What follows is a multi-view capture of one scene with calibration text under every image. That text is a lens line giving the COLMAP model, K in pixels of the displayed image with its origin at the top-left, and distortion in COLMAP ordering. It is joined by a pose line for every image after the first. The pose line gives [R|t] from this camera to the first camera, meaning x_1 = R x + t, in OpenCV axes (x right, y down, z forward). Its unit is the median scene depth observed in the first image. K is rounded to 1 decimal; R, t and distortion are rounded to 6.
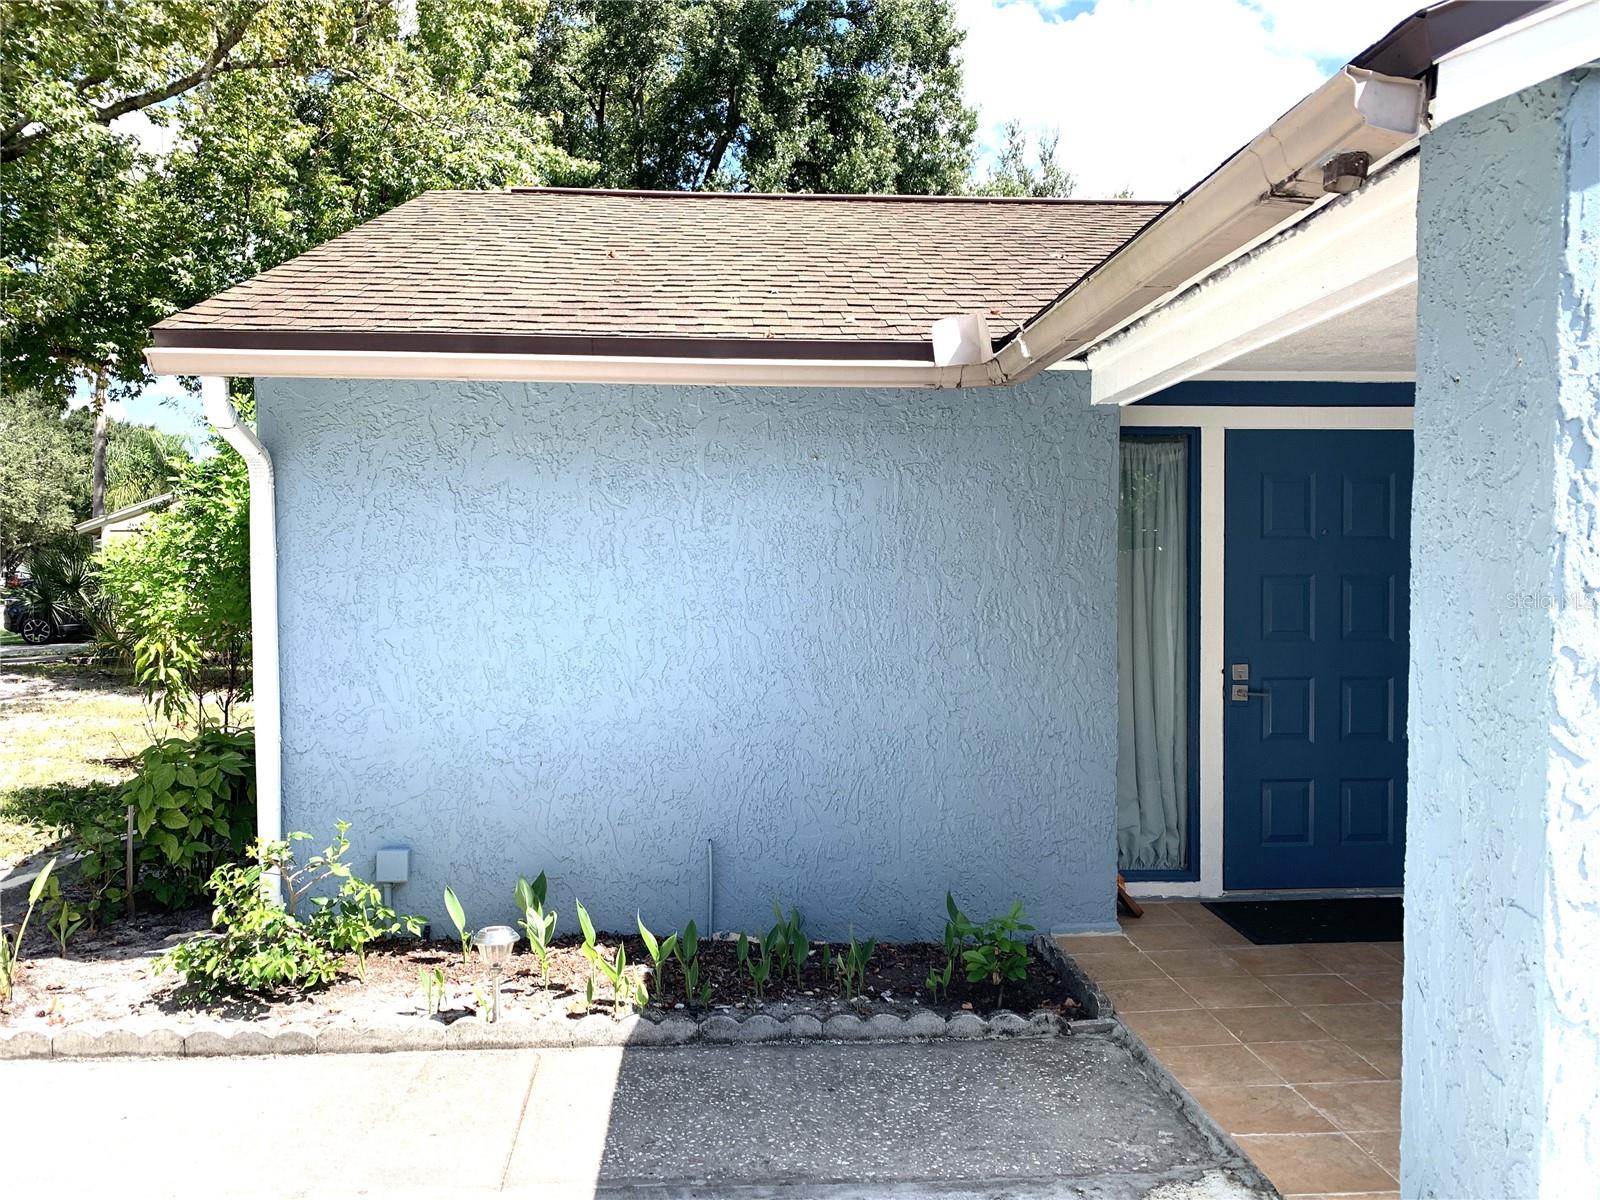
lens RADIAL K [[1233.5, 0, 788.8], [0, 1233.5, 580.3], [0, 0, 1]] dist [0.065405, -0.076312]
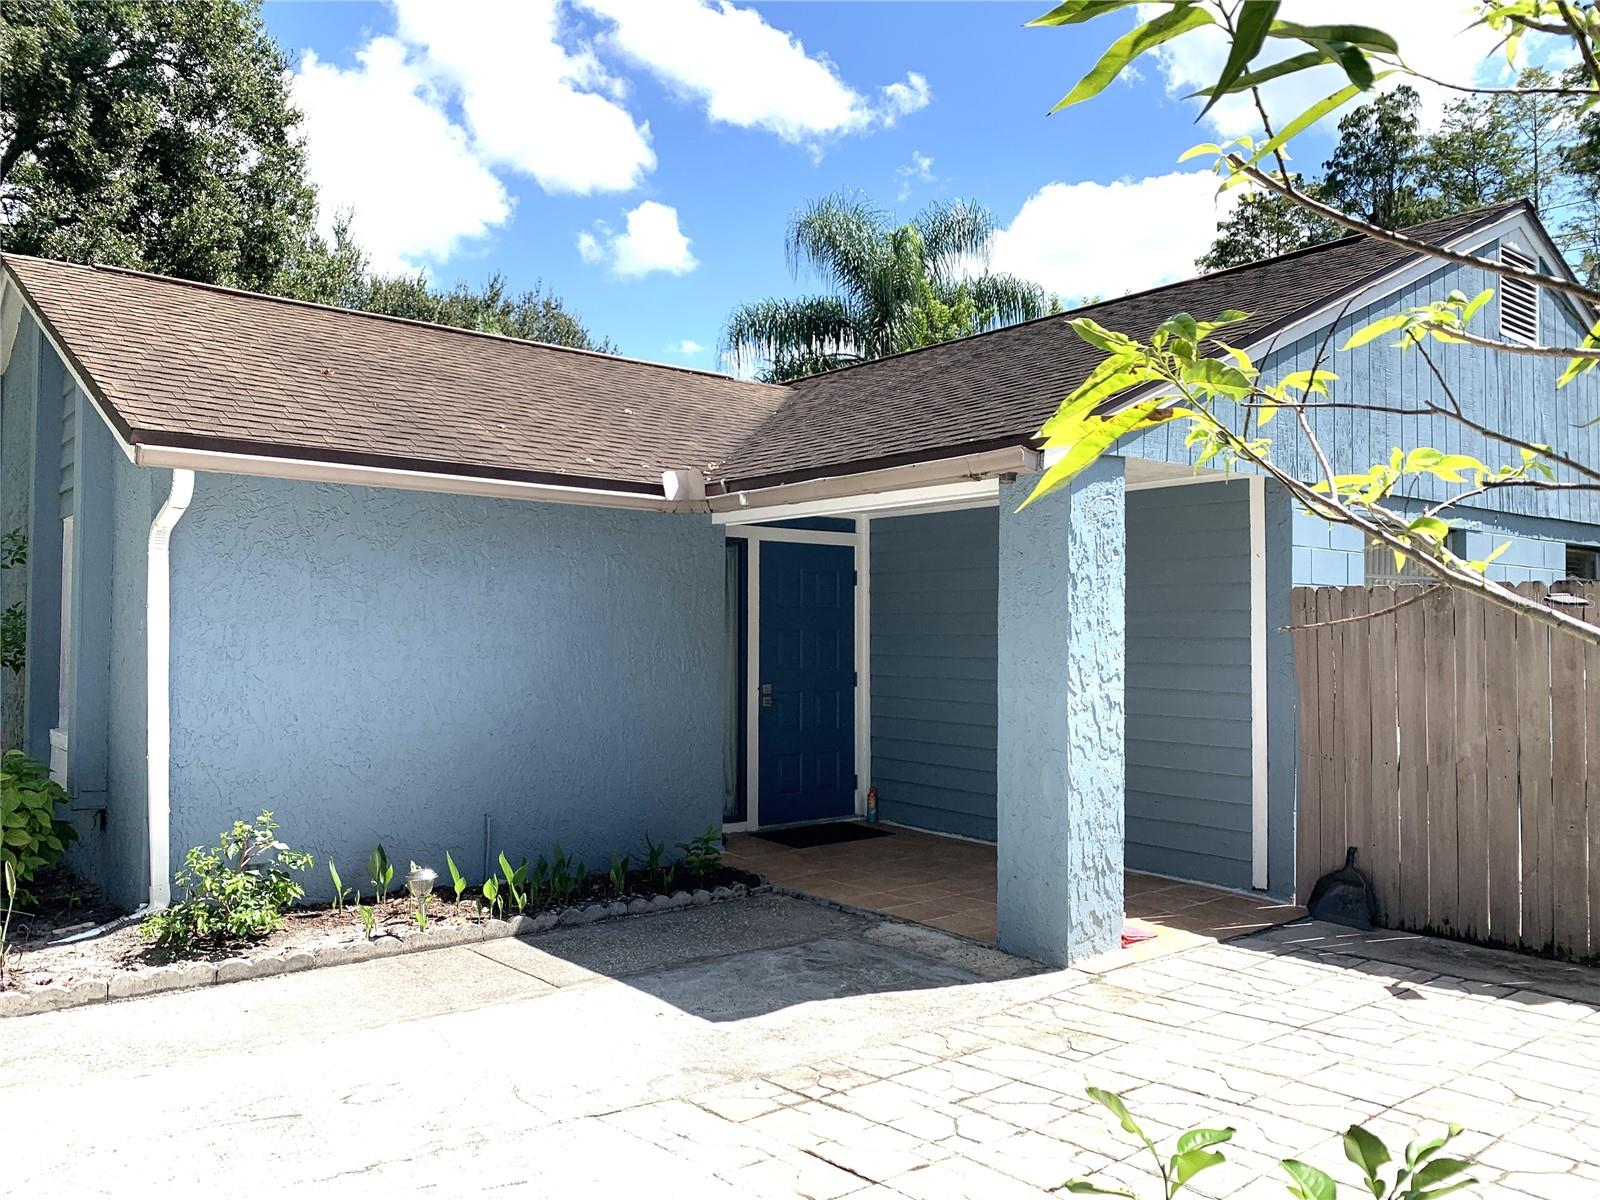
lens RADIAL K [[1232.9, 0, 781.3], [0, 1232.9, 557.9], [0, 0, 1]] dist [0.070259, -0.095774]
pose [[0.811751, 0.041306, 0.582541, -0.636907], [-0.003979, 0.997864, -0.065211, 0.008990], [-0.583990, 0.050617, 0.810181, -0.366360]]
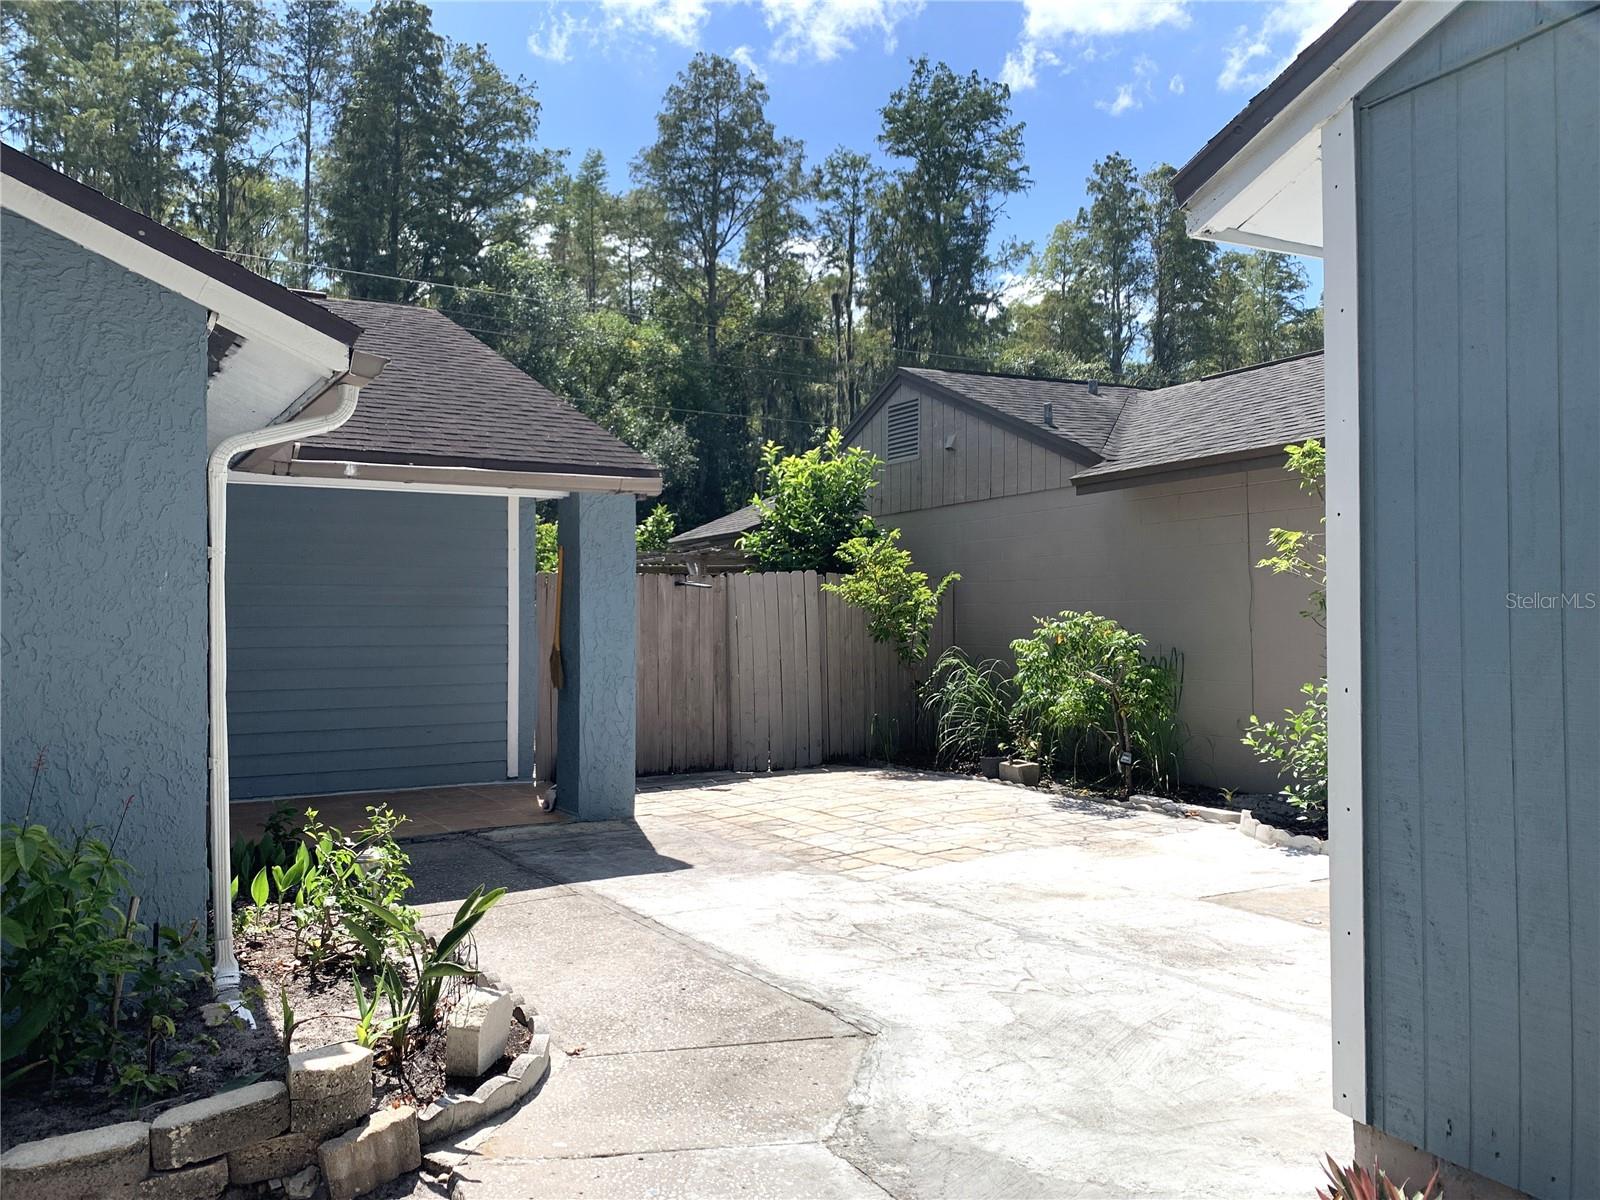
lens RADIAL K [[1213.3, 0, 774.1], [0, 1213.3, 600.3], [0, 0, 1]] dist [0.058771, -0.090992]
pose [[-0.470887, 0.017024, 0.882029, -1.351735], [0.010030, 0.999852, -0.013943, 0.029997], [-0.882136, 0.002281, -0.470988, 1.046408]]
